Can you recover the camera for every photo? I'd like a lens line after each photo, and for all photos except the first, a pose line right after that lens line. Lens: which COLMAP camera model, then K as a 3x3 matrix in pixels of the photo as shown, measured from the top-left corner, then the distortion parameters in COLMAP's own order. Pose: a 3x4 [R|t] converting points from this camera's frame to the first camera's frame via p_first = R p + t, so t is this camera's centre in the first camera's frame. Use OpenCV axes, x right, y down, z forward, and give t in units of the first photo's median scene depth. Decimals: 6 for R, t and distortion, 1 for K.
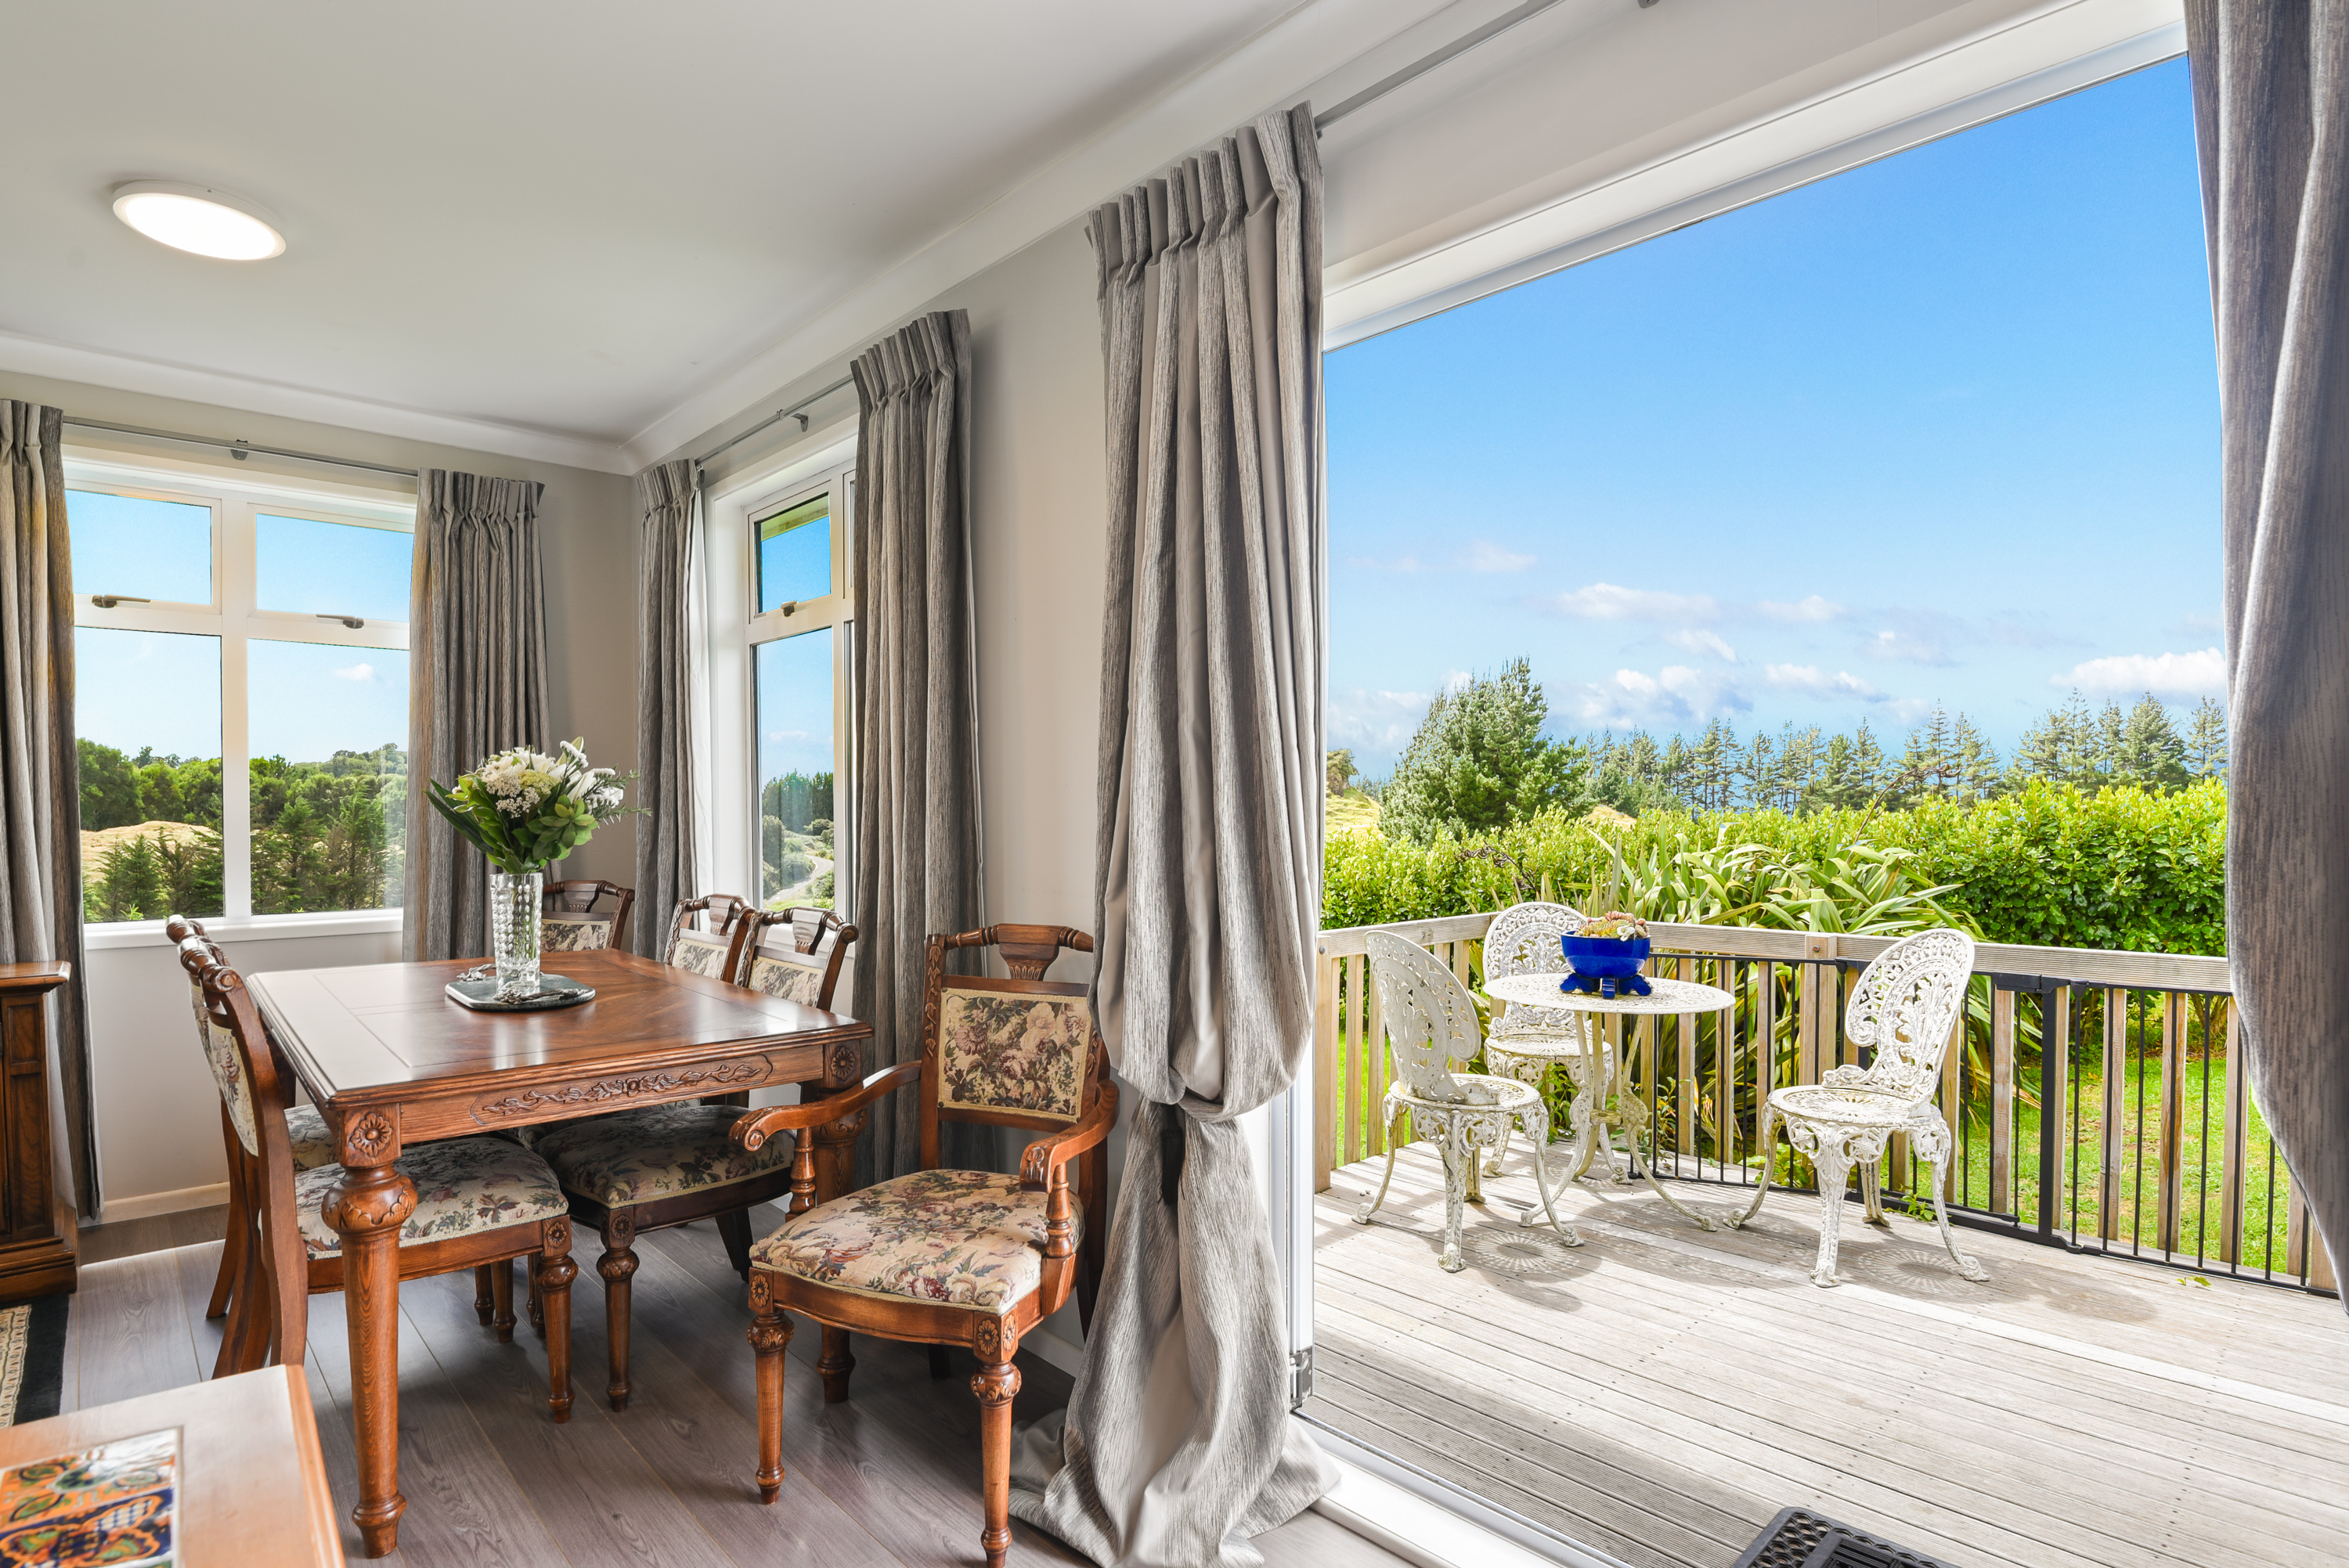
lens RADIAL K [[1160.4, 0, 1135.2], [0, 1160.4, 820.1], [0, 0, 1]] dist [-0.003009, -0.001967]
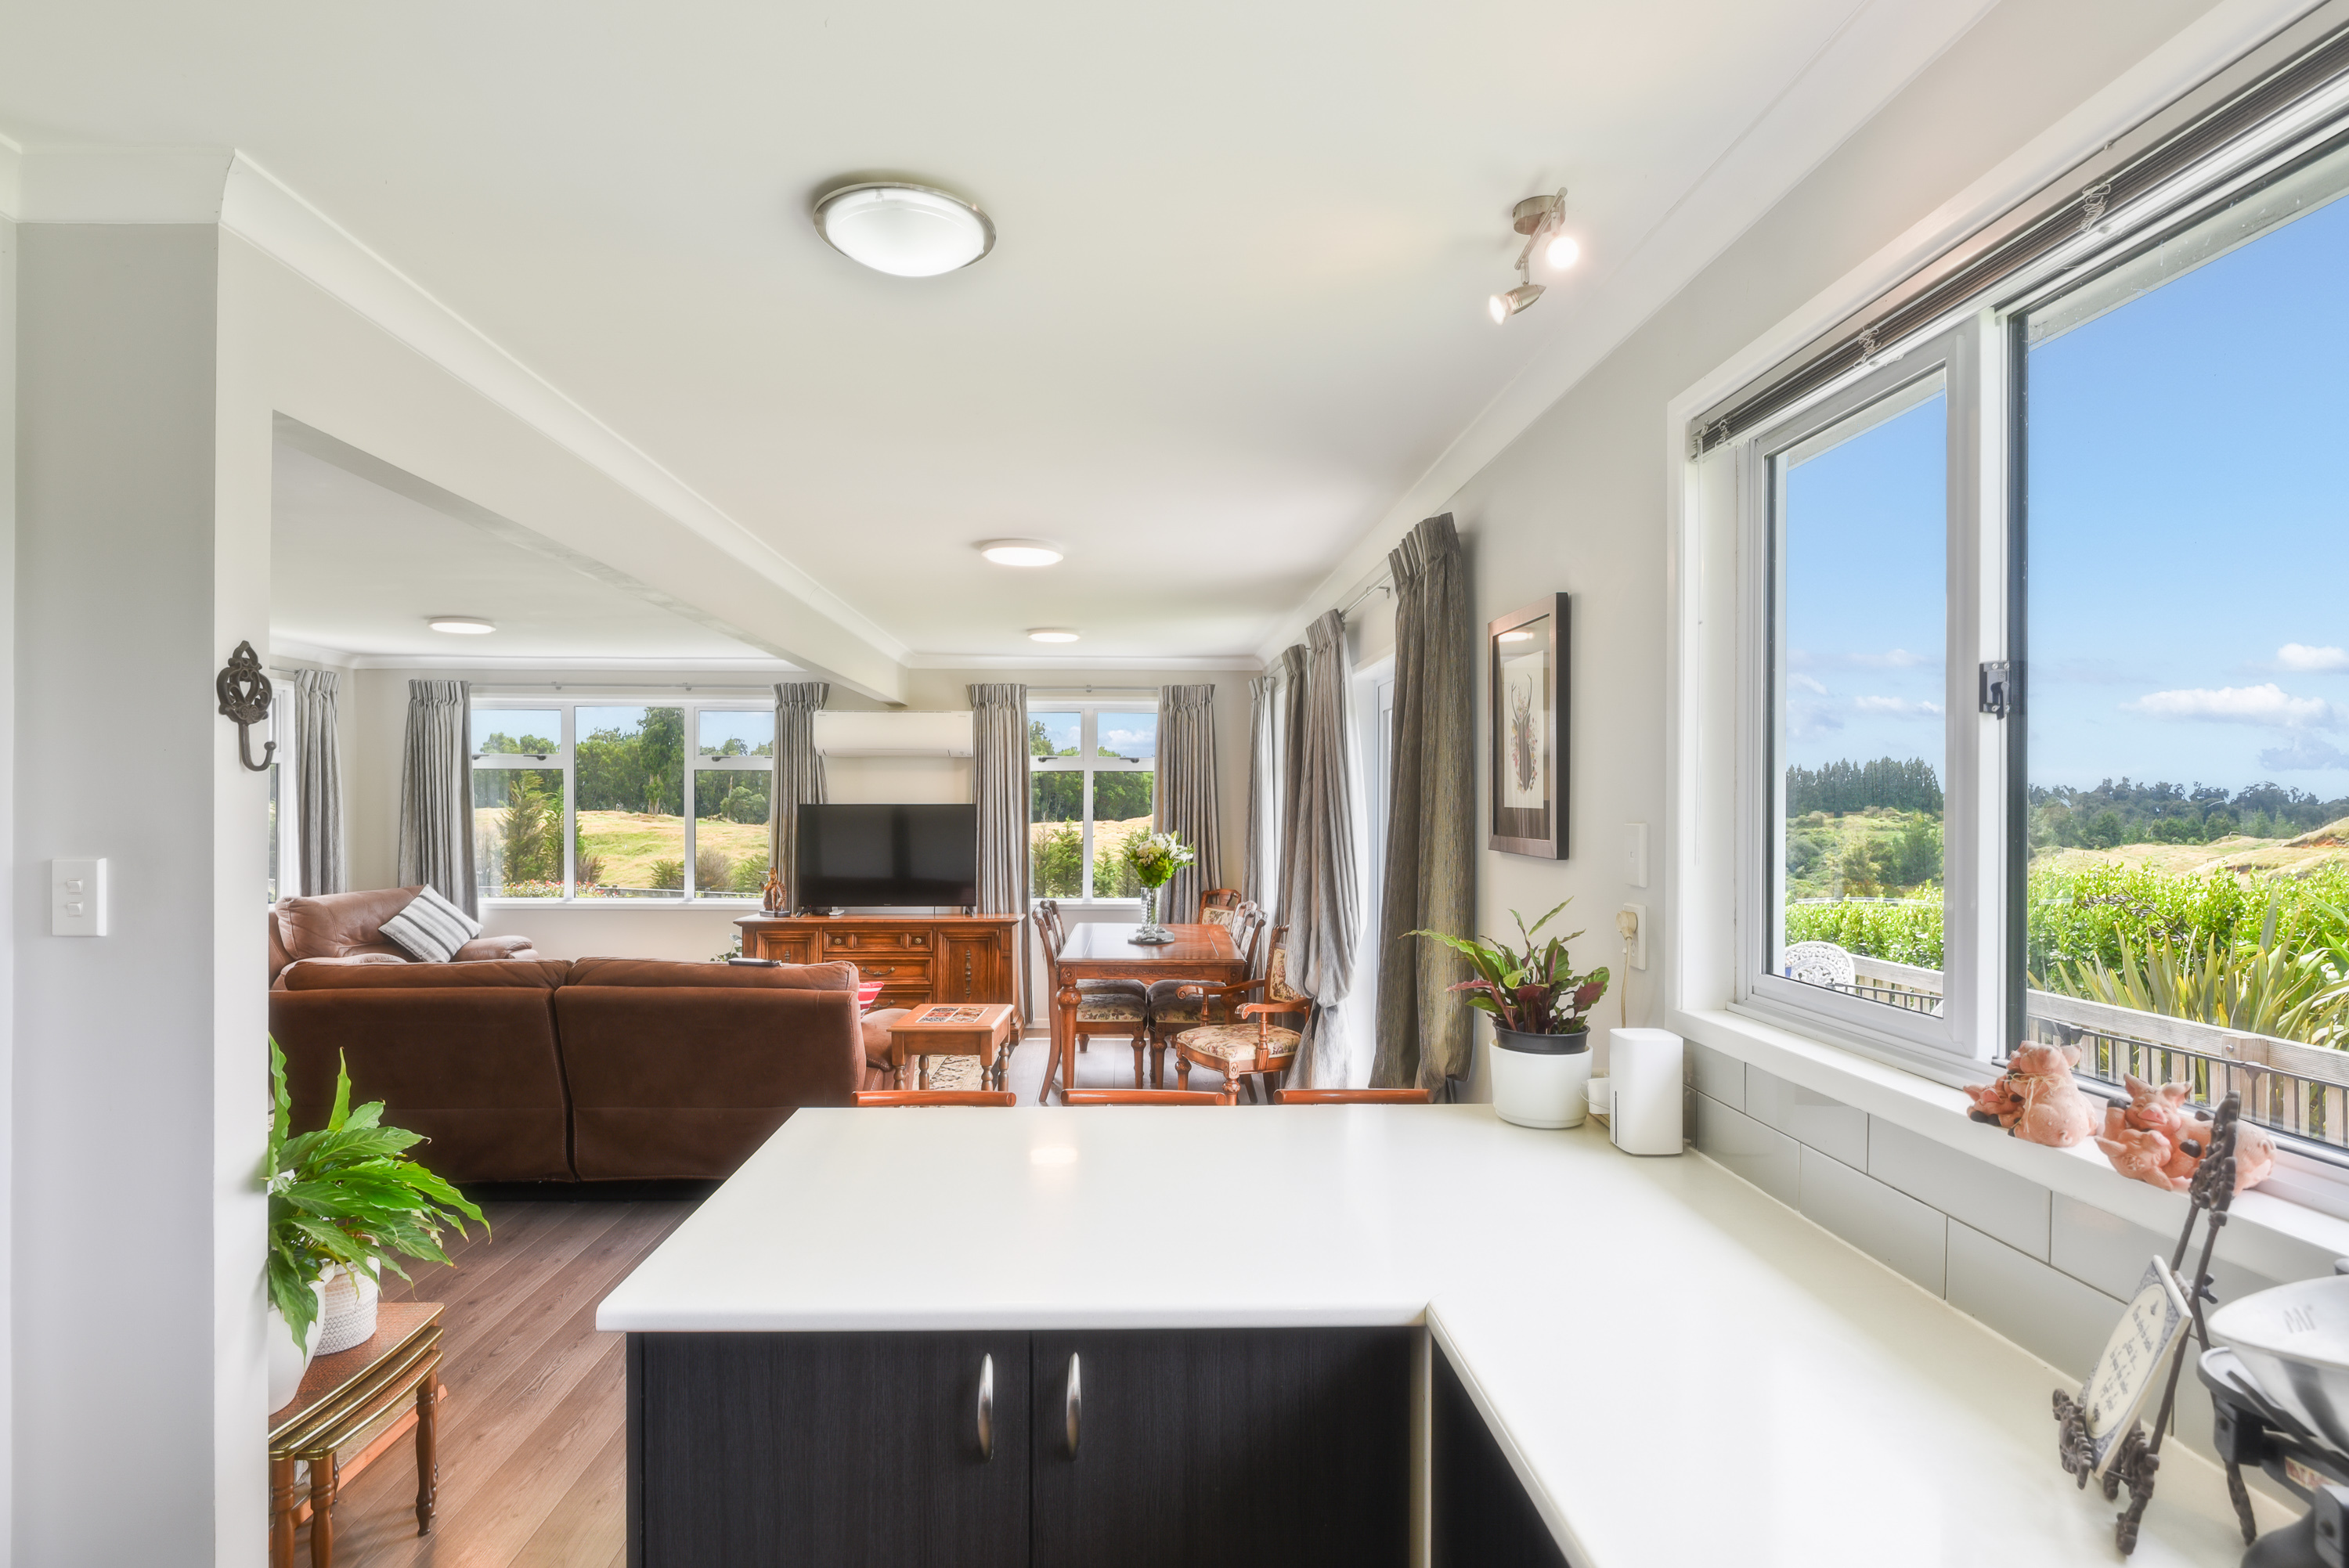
lens RADIAL K [[1257.6, 0, 1168.6], [0, 1257.6, 819.0], [0, 0, 1]] dist [0.054071, 0.000636]
pose [[0.761675, 0.012713, -0.647834, 0.863385], [-0.009777, 0.999919, 0.008127, -0.086458], [0.647885, 0.000143, 0.761738, -0.695568]]
